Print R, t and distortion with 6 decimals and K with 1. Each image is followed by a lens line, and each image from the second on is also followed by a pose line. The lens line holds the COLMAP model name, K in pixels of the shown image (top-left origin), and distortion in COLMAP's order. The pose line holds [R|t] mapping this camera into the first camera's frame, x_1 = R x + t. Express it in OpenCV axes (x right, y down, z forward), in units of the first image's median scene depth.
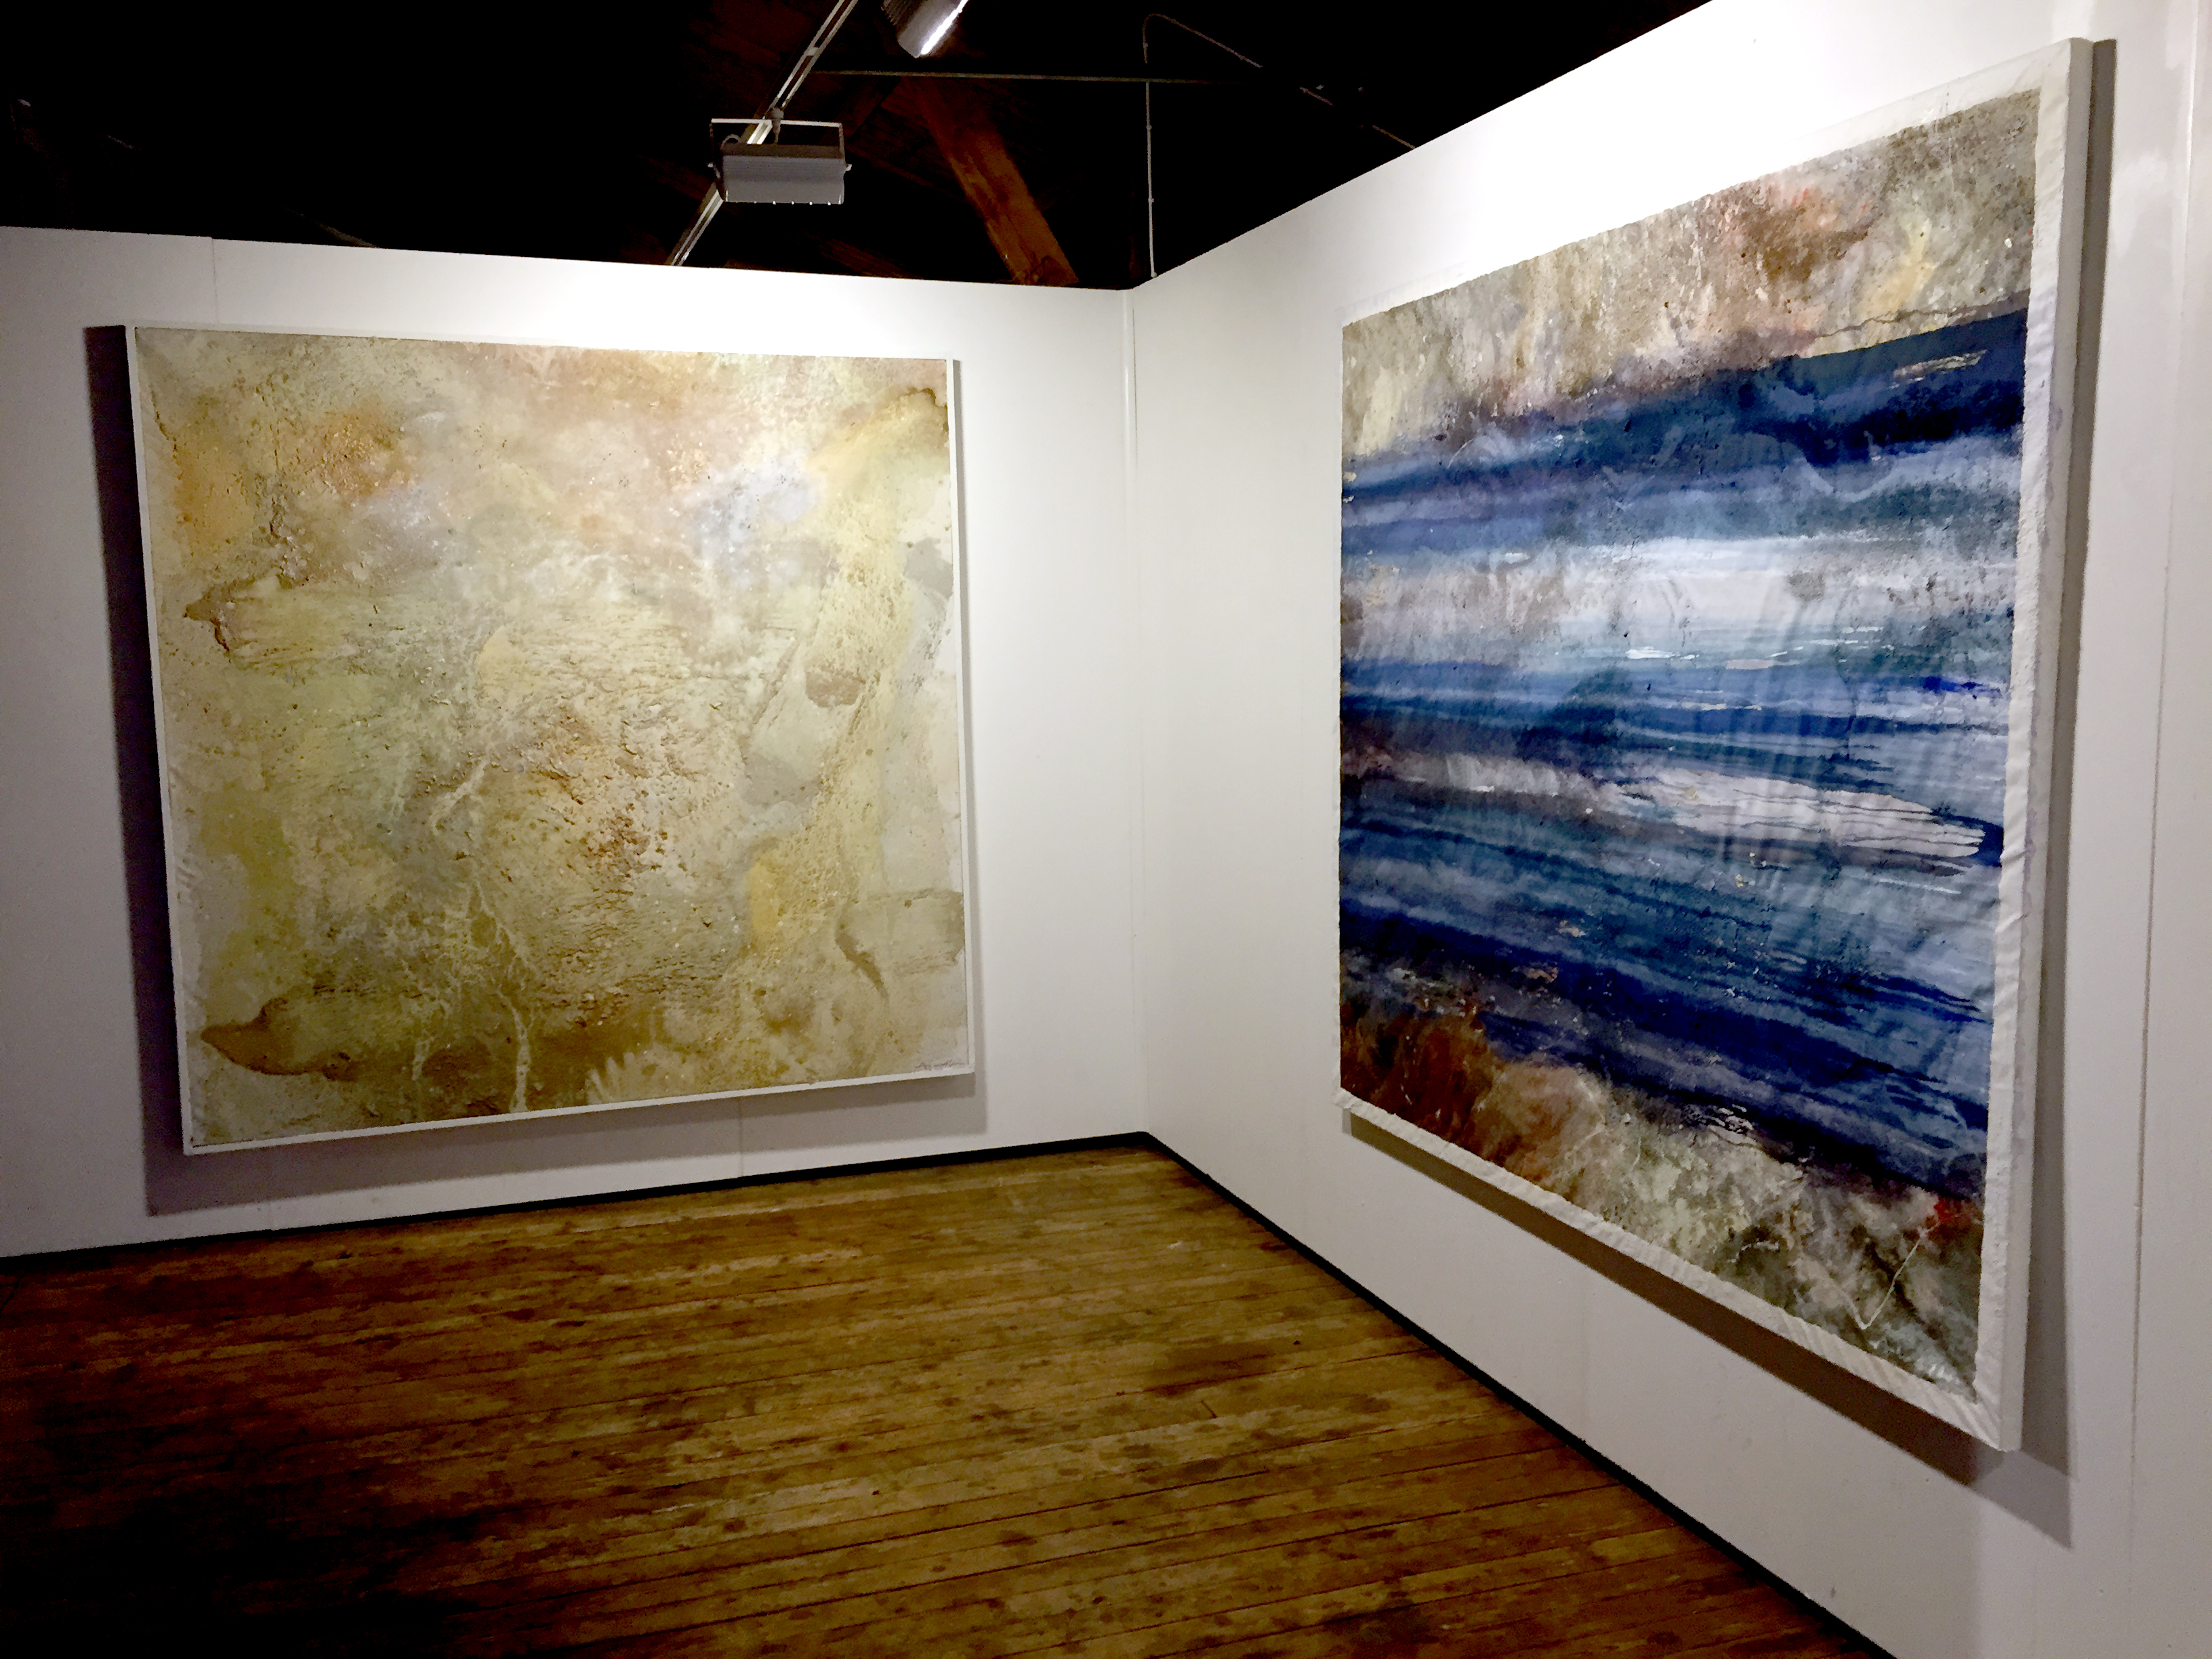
lens RADIAL K [[1875.9, 0, 1113.3], [0, 1875.9, 822.4], [0, 0, 1]] dist [0.059206, -0.038298]
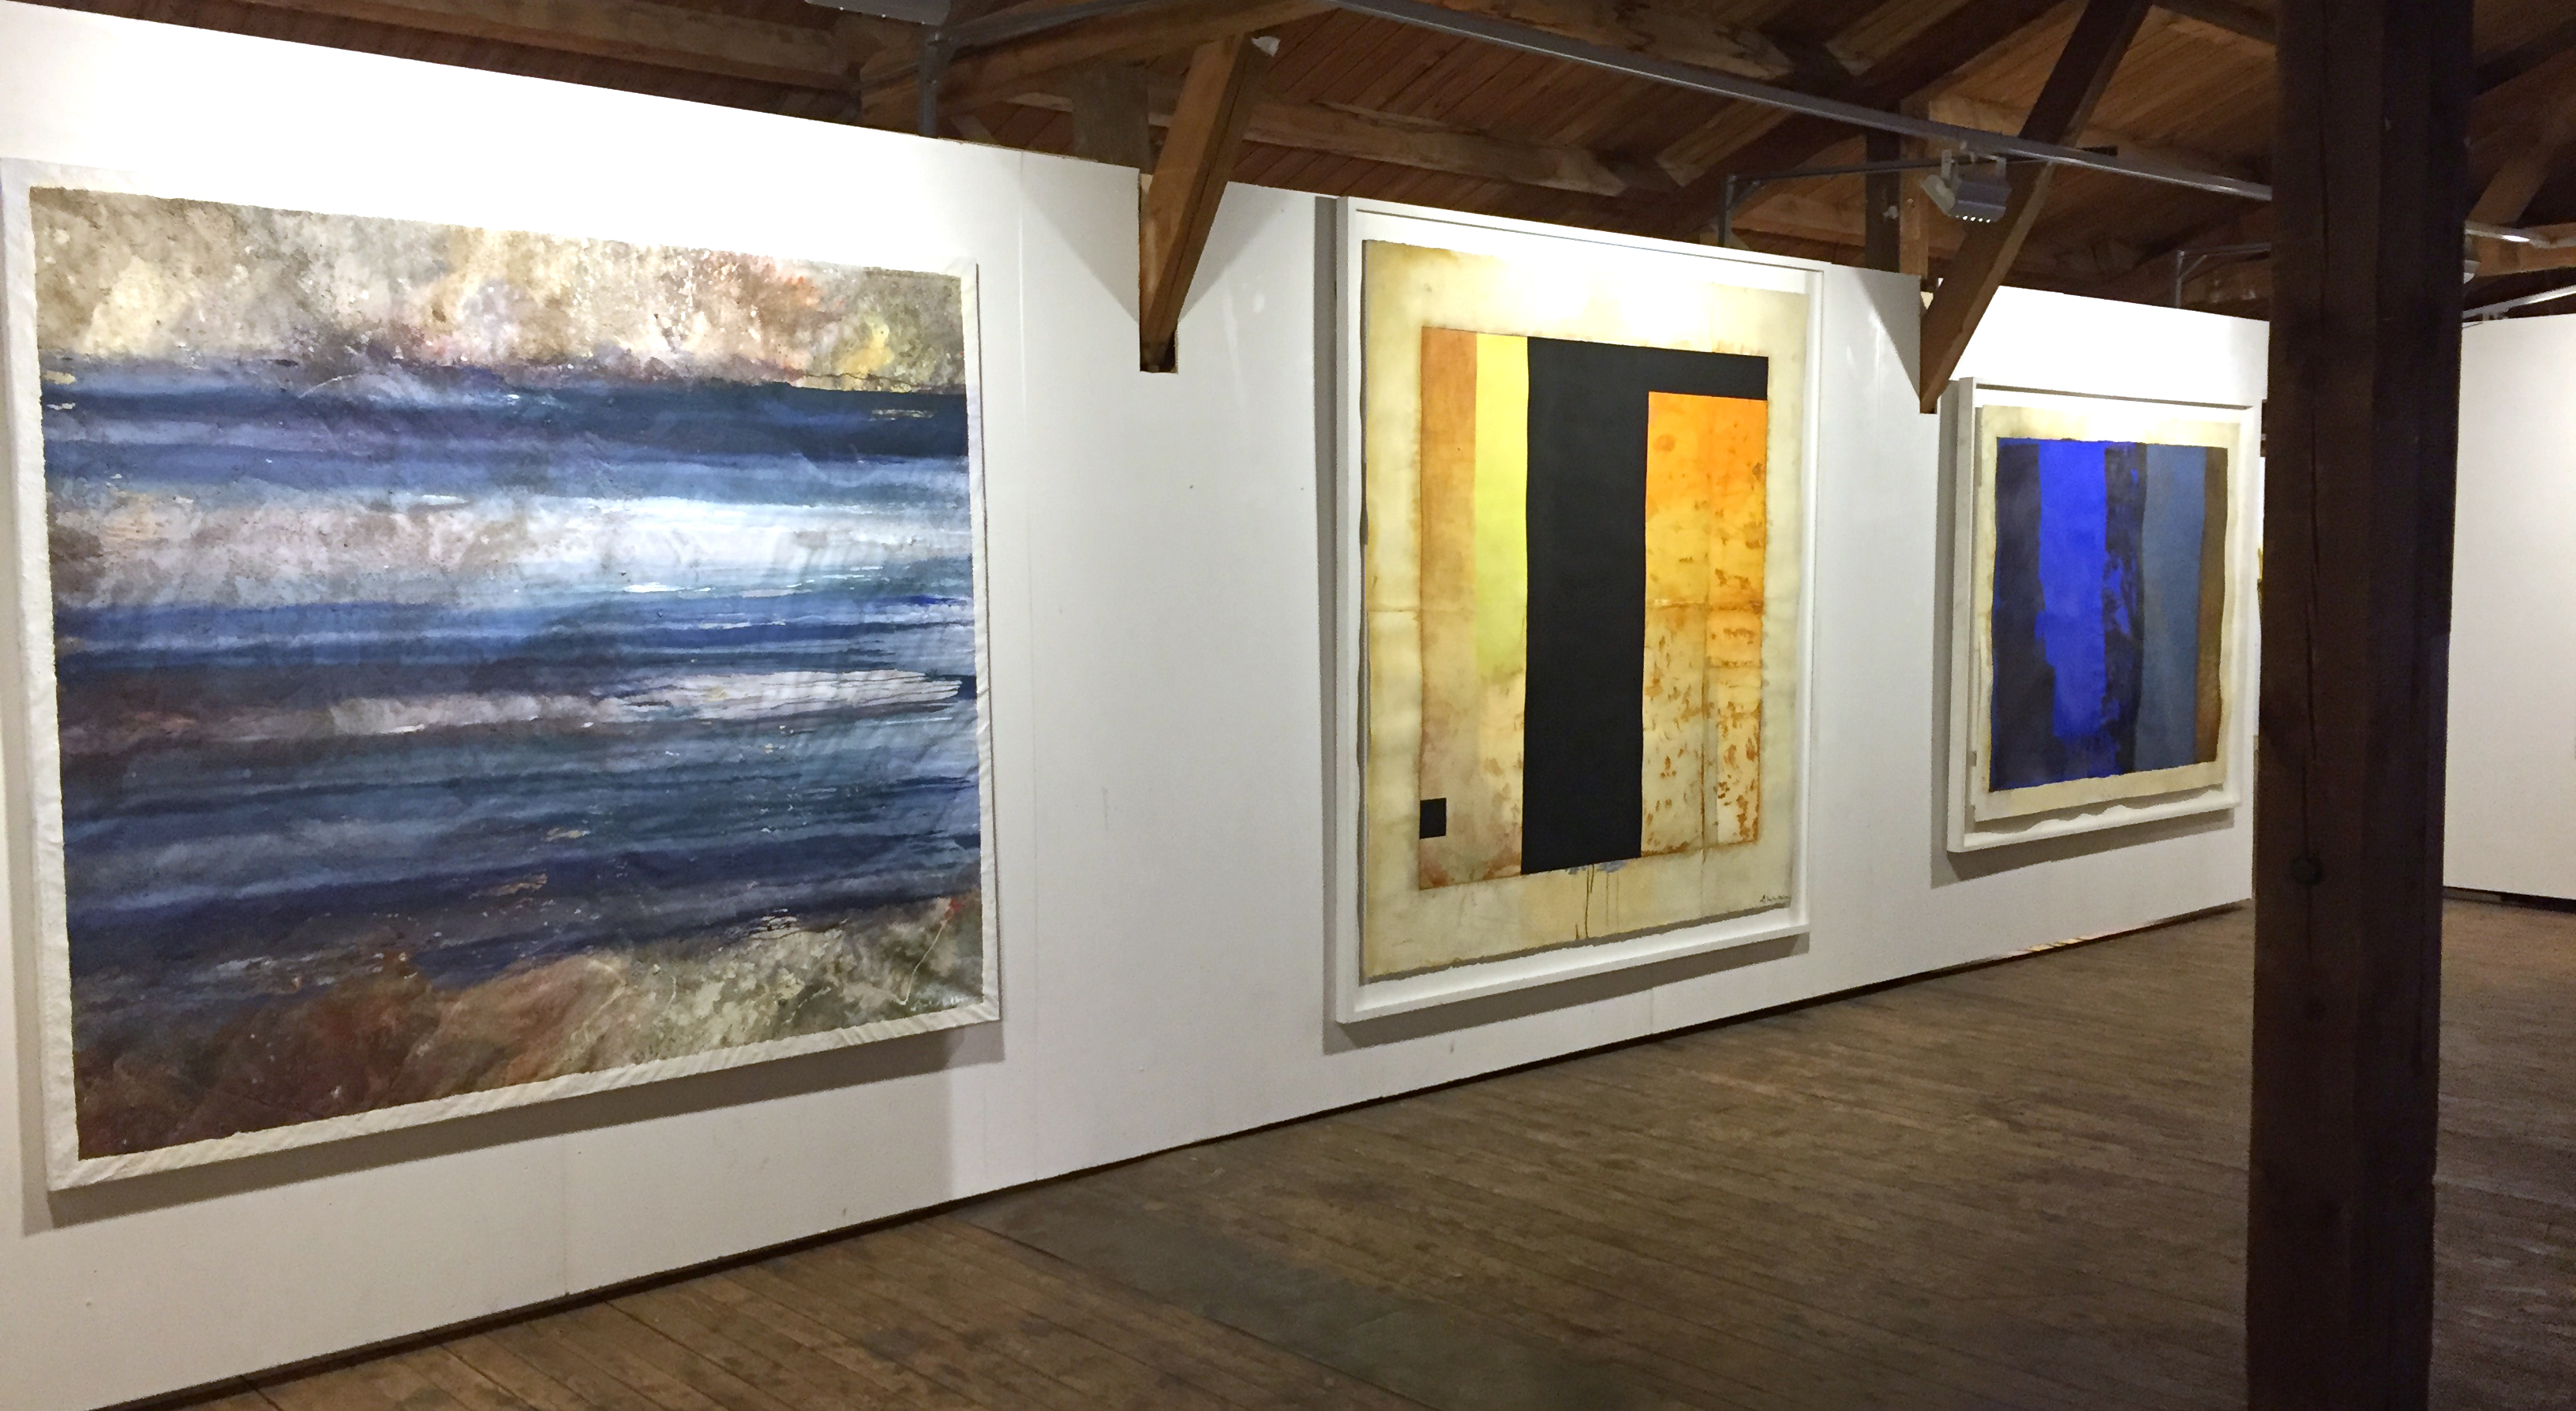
lens RADIAL K [[2186.0, 0, 1279.4], [0, 2186.0, 703.1], [0, 0, 1]] dist [0.055678, 0.007960]
pose [[-0.369595, -0.046283, 0.928040, -1.035137], [0.107895, 0.989865, 0.092336, -0.087710], [-0.922908, 0.134258, -0.360855, 0.975438]]
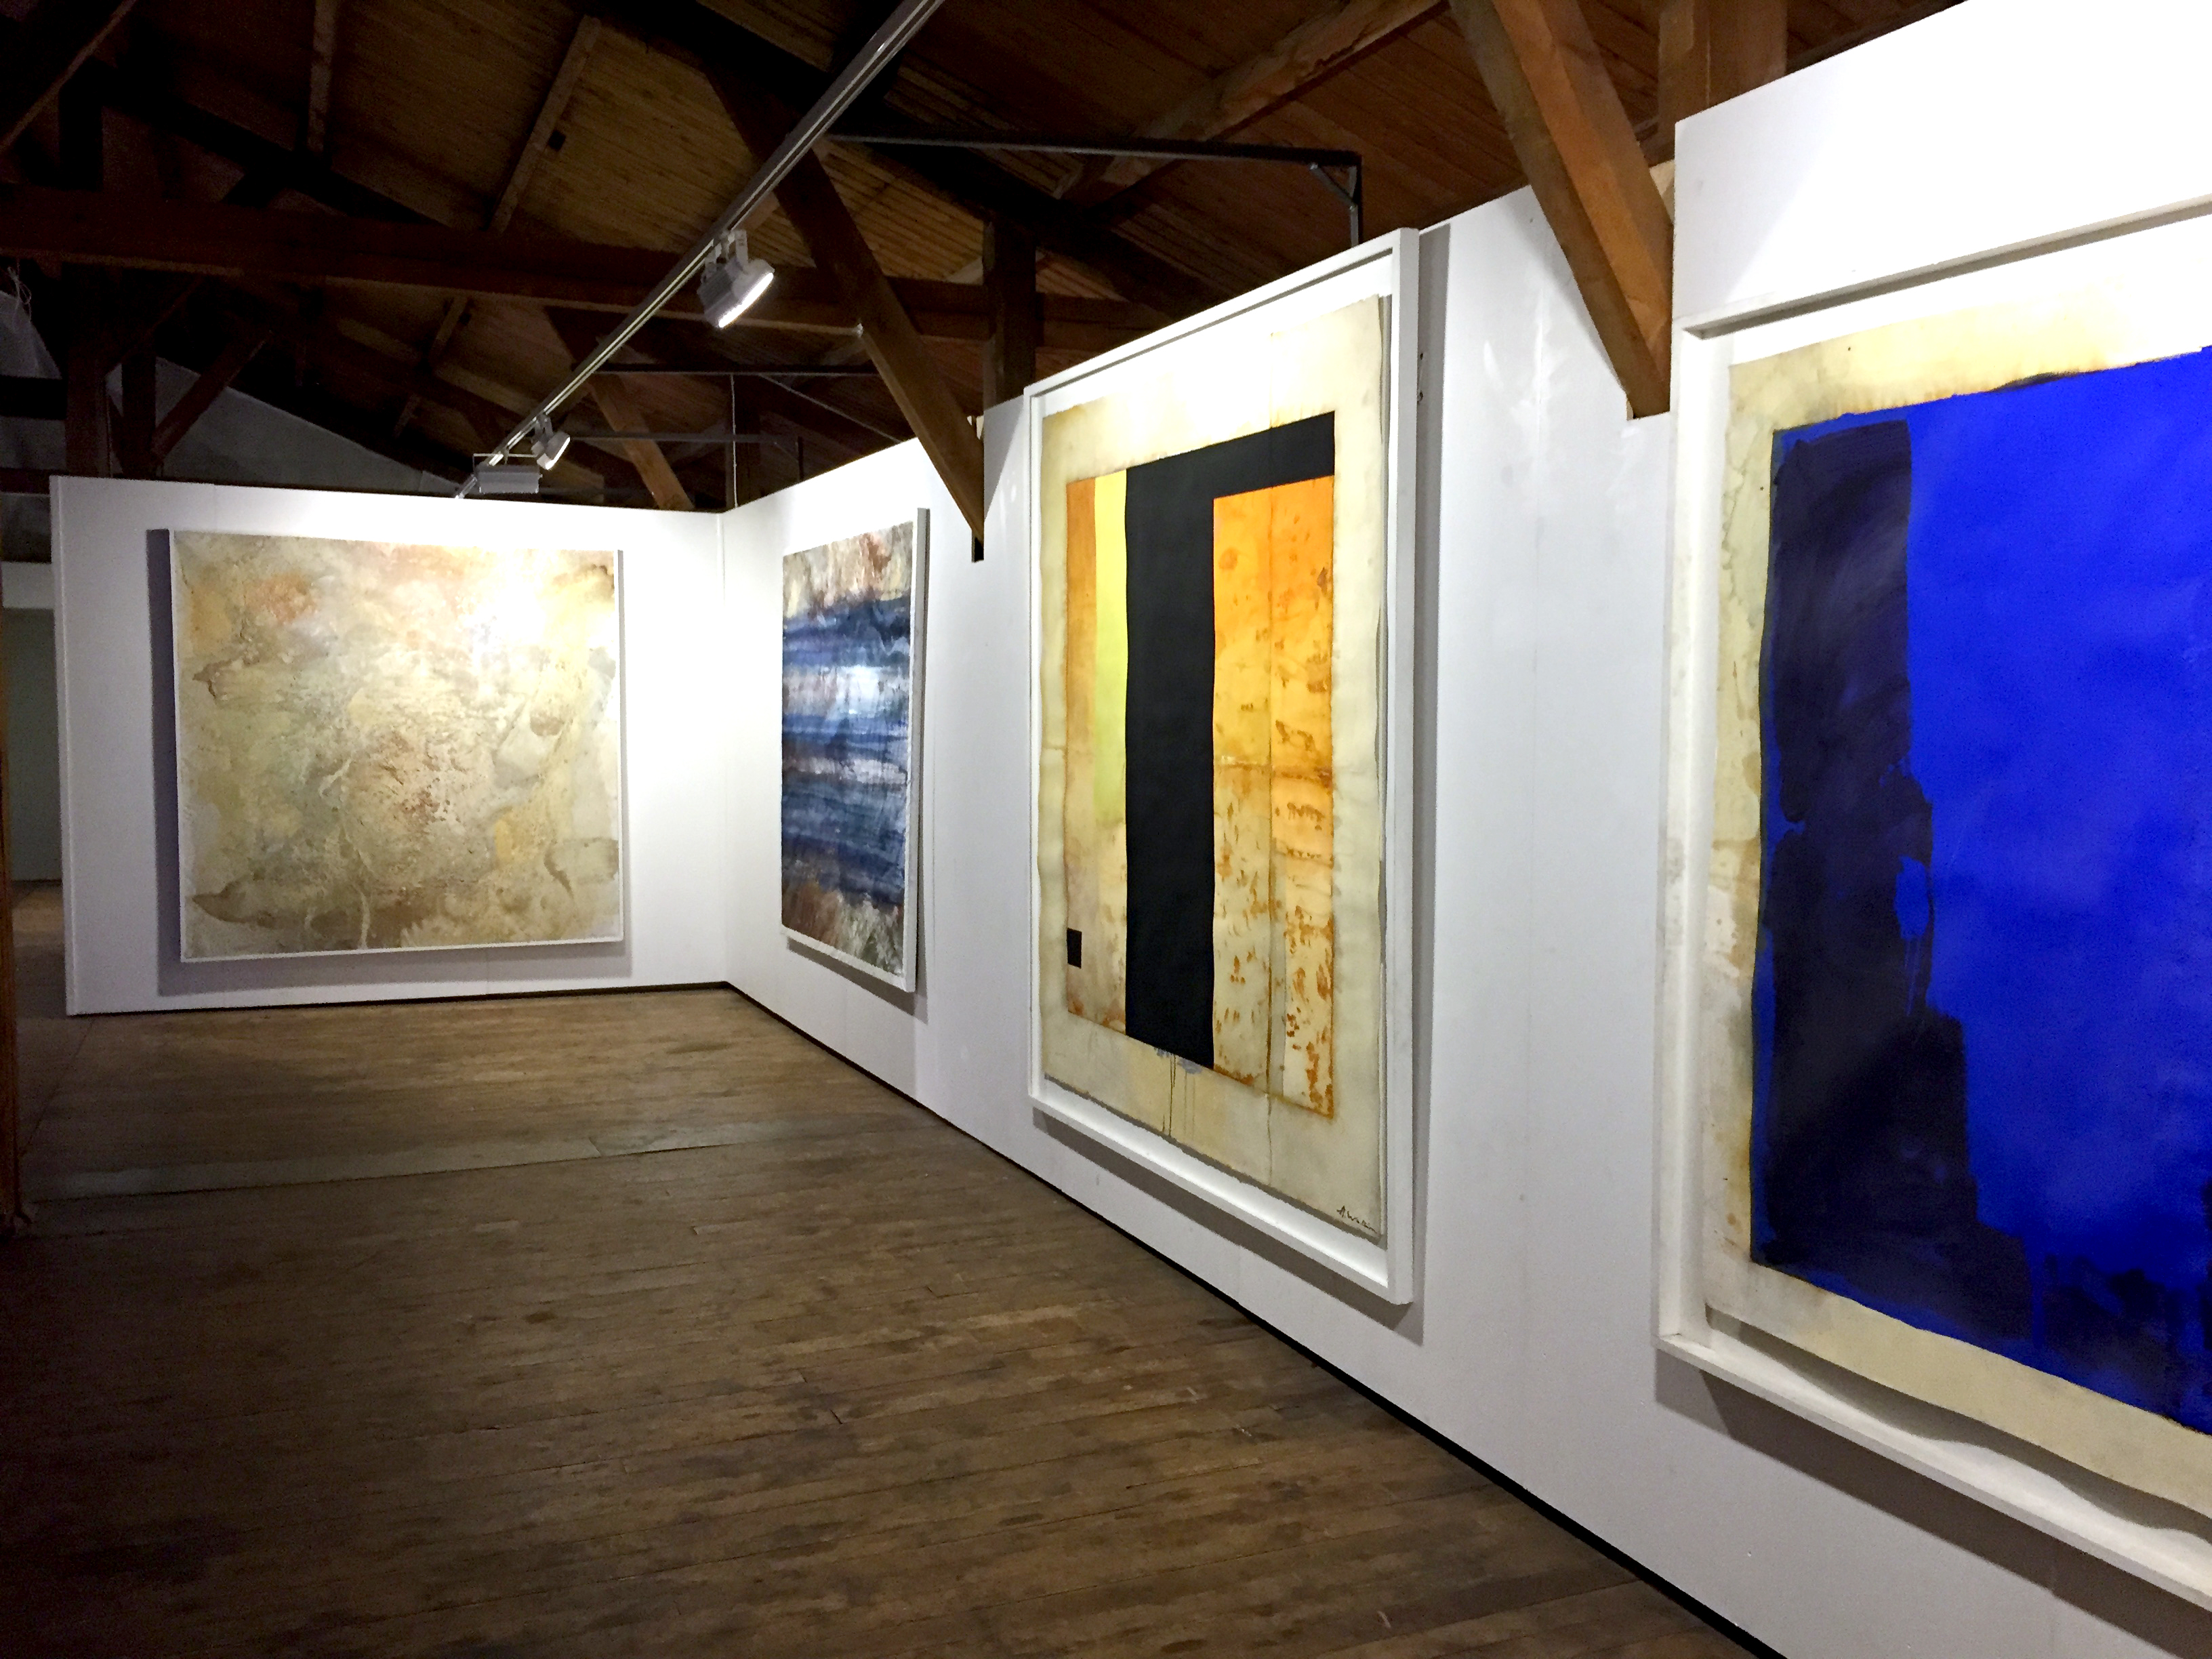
lens RADIAL K [[1875.9, 0, 1105.4], [0, 1875.9, 825.5], [0, 0, 1]] dist [0.059206, -0.038298]
pose [[0.997269, 0.019111, 0.071345, 0.371309], [-0.016301, 0.999077, -0.039754, 0.125720], [-0.072039, 0.038482, 0.996659, -1.215564]]
